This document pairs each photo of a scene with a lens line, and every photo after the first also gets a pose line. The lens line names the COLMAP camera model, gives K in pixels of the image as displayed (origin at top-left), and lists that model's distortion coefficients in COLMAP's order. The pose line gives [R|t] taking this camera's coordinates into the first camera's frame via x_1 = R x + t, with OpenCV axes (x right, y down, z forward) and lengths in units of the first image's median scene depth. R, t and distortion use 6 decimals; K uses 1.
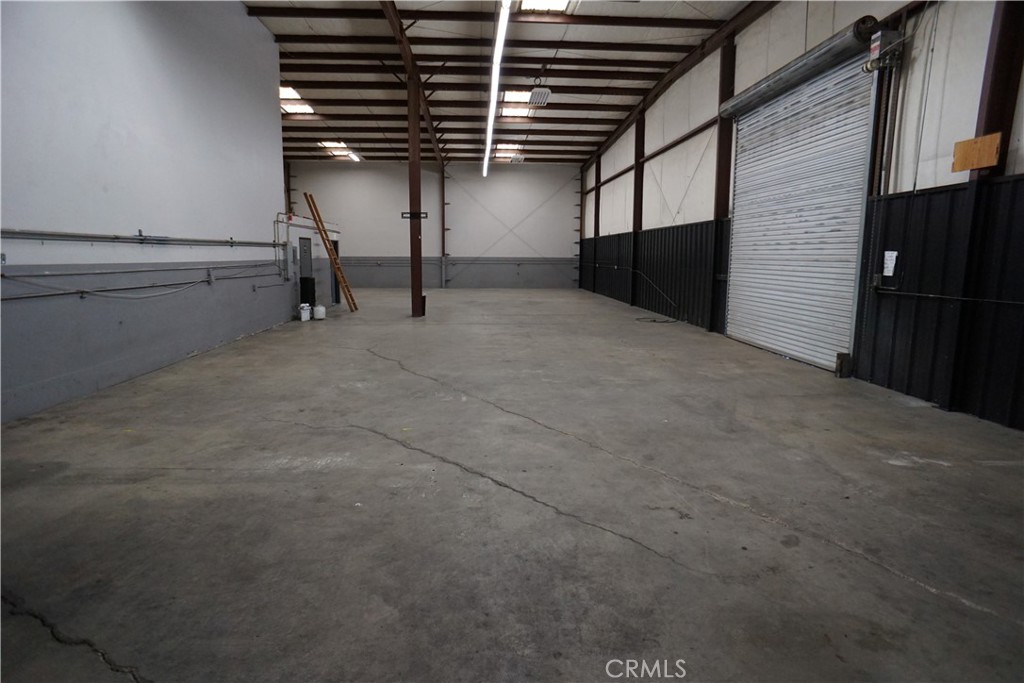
lens RADIAL K [[539.7, 0, 514.7], [0, 539.7, 329.6], [0, 0, 1]] dist [-0.003304, -0.000206]
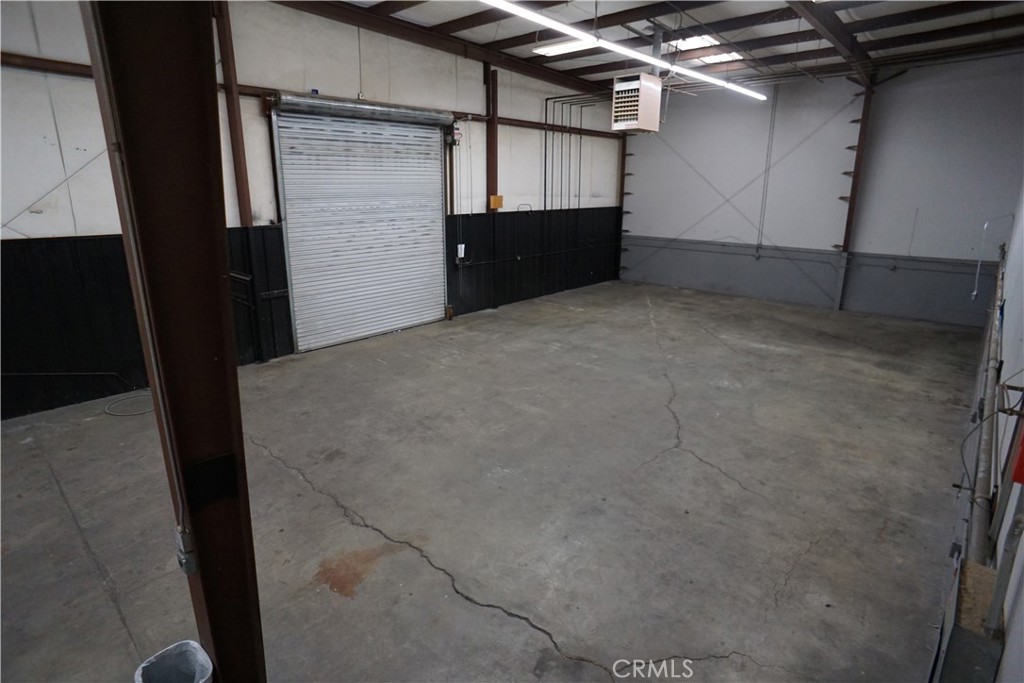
lens RADIAL K [[539.7, 0, 514.7], [0, 539.7, 329.6], [0, 0, 1]] dist [-0.003304, -0.000206]
pose [[-0.700138, -0.193241, 0.687361, -0.804120], [0.091425, 0.930493, 0.354718, -0.523169], [-0.708130, 0.311193, -0.633806, 2.159167]]
